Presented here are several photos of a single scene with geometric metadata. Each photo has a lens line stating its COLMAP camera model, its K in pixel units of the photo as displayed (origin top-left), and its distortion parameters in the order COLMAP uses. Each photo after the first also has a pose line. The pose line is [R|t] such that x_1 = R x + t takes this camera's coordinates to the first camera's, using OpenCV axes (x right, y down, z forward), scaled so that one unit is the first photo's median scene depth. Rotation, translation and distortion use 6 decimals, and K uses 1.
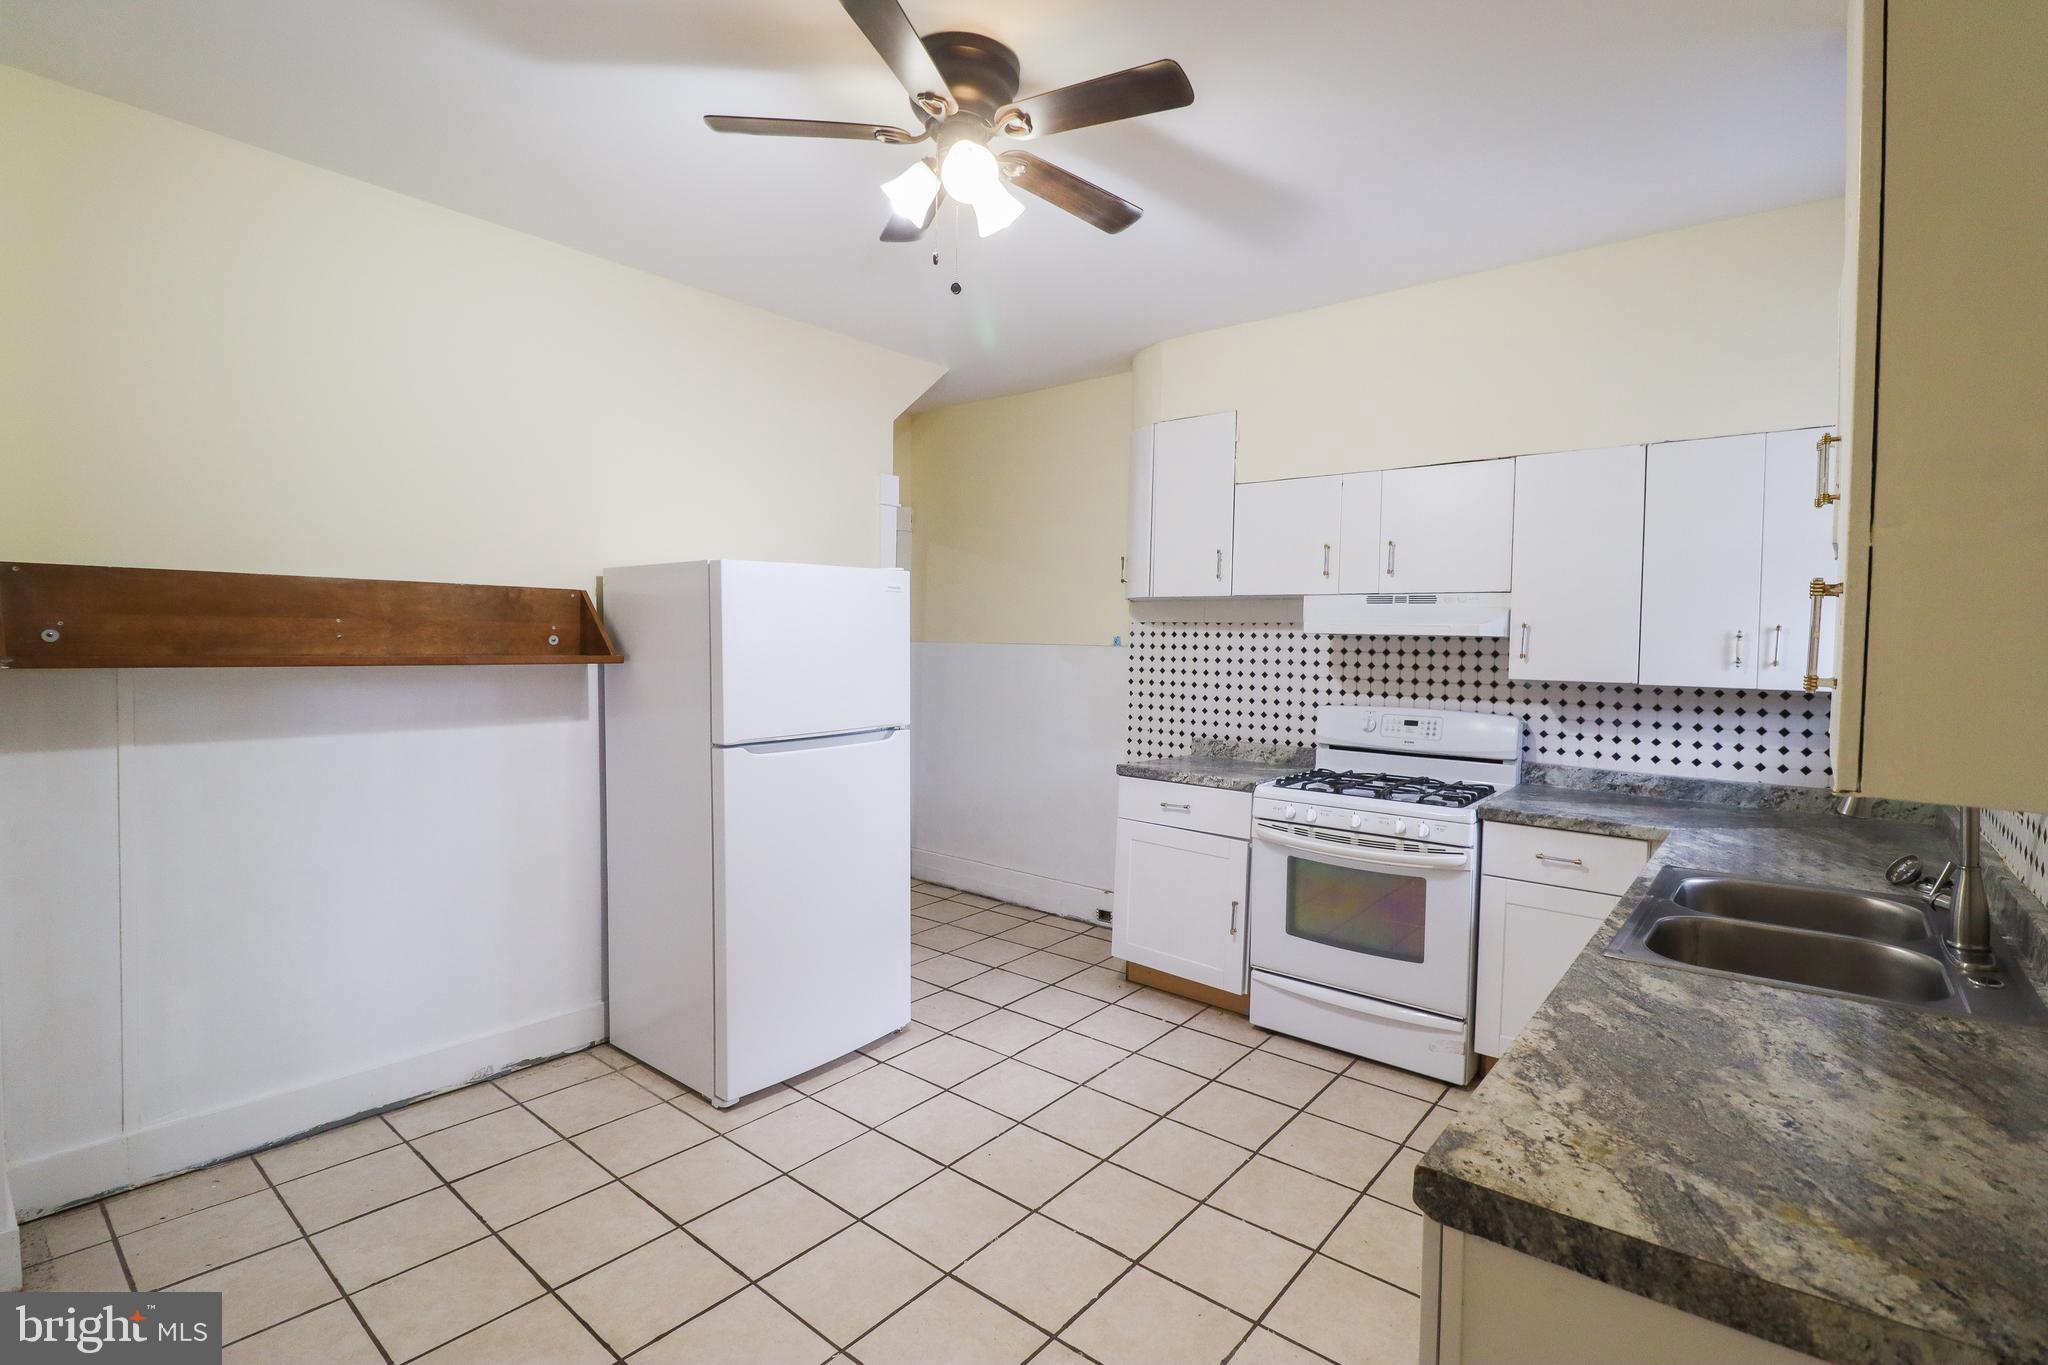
lens RADIAL K [[945.7, 0, 1042.5], [0, 945.7, 671.2], [0, 0, 1]] dist [0.004099, -0.015012]
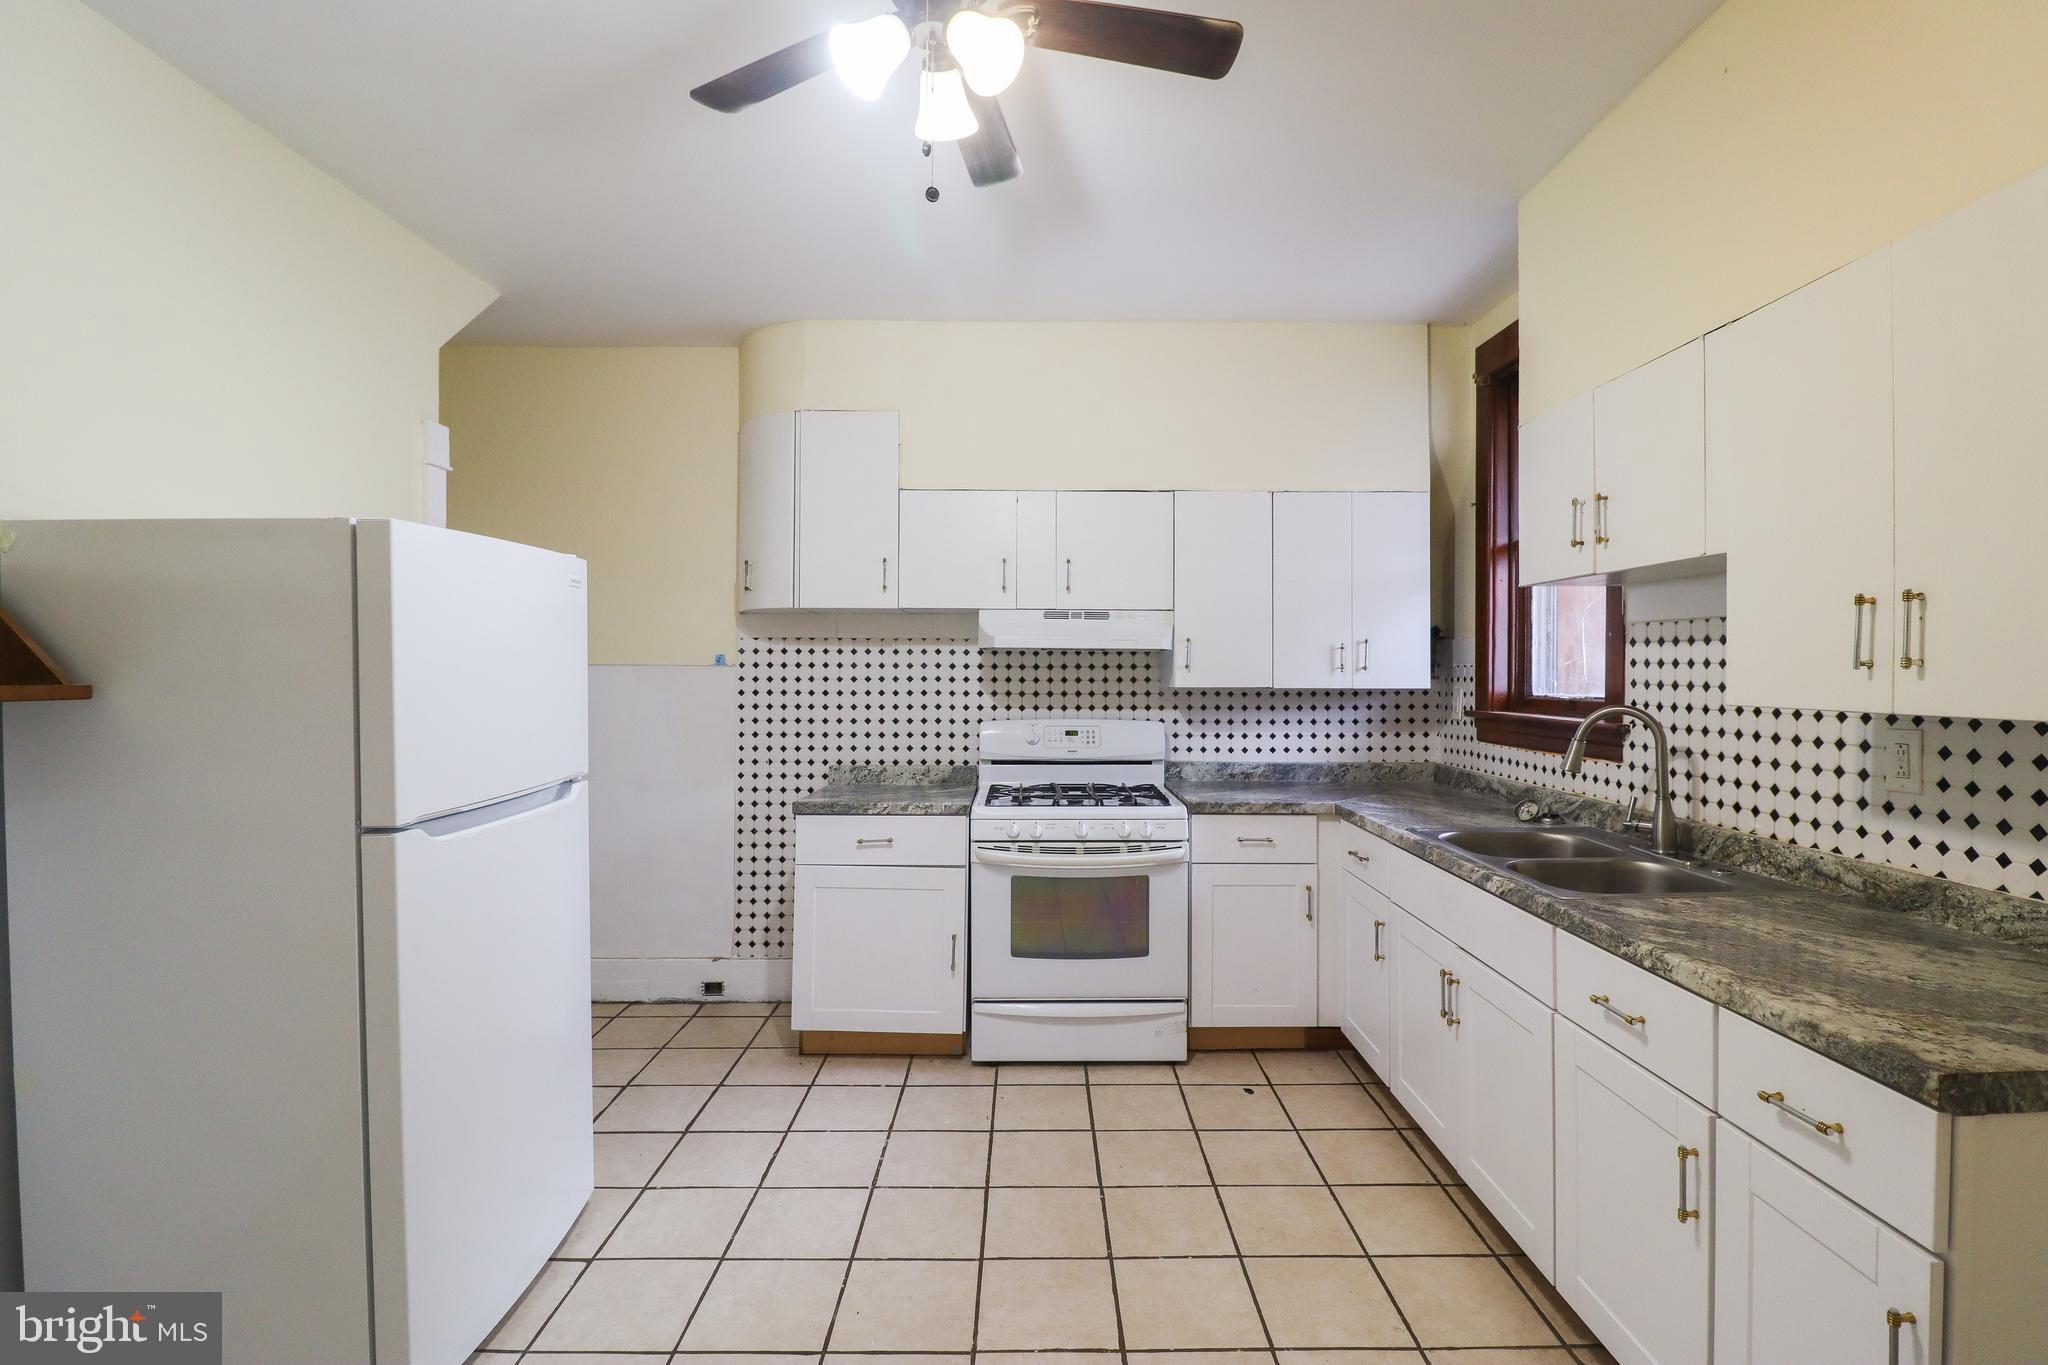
lens RADIAL K [[945.7, 0, 1042.5], [0, 945.7, 671.2], [0, 0, 1]] dist [0.004099, -0.015012]
pose [[0.768354, -0.014984, 0.639850, -0.317955], [0.032412, 0.999354, -0.015519, 0.001247], [-0.639204, 0.032663, 0.768343, 0.215781]]
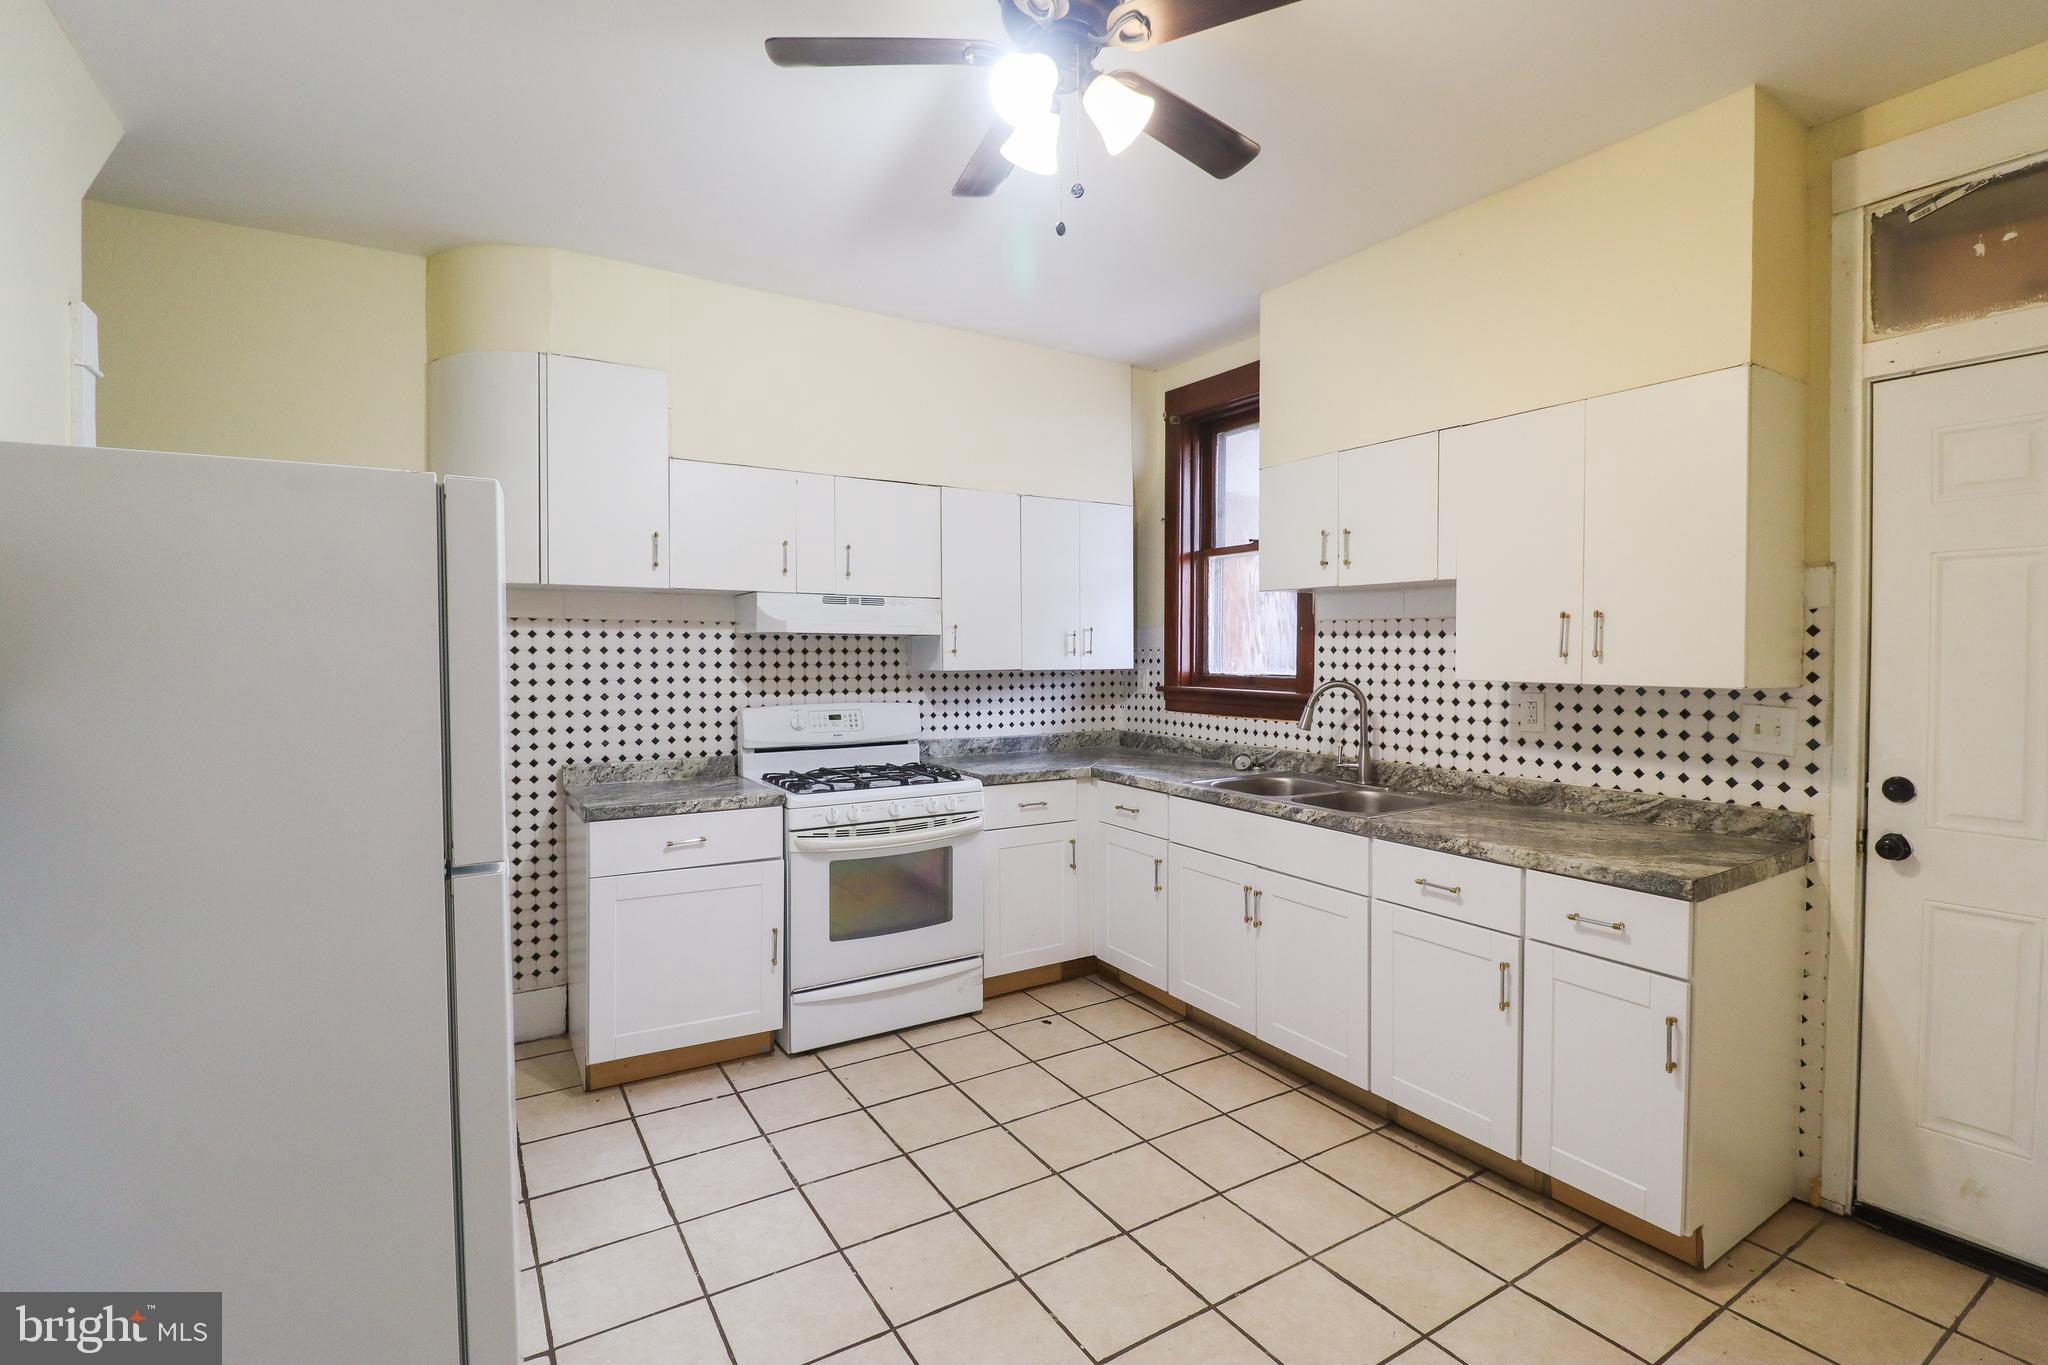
lens RADIAL K [[945.7, 0, 1042.5], [0, 945.7, 671.2], [0, 0, 1]] dist [0.004099, -0.015012]
pose [[0.315565, -0.038273, 0.948132, -0.557286], [0.036880, 0.998926, 0.028048, -0.018486], [-0.948187, 0.026116, 0.316638, 0.456362]]
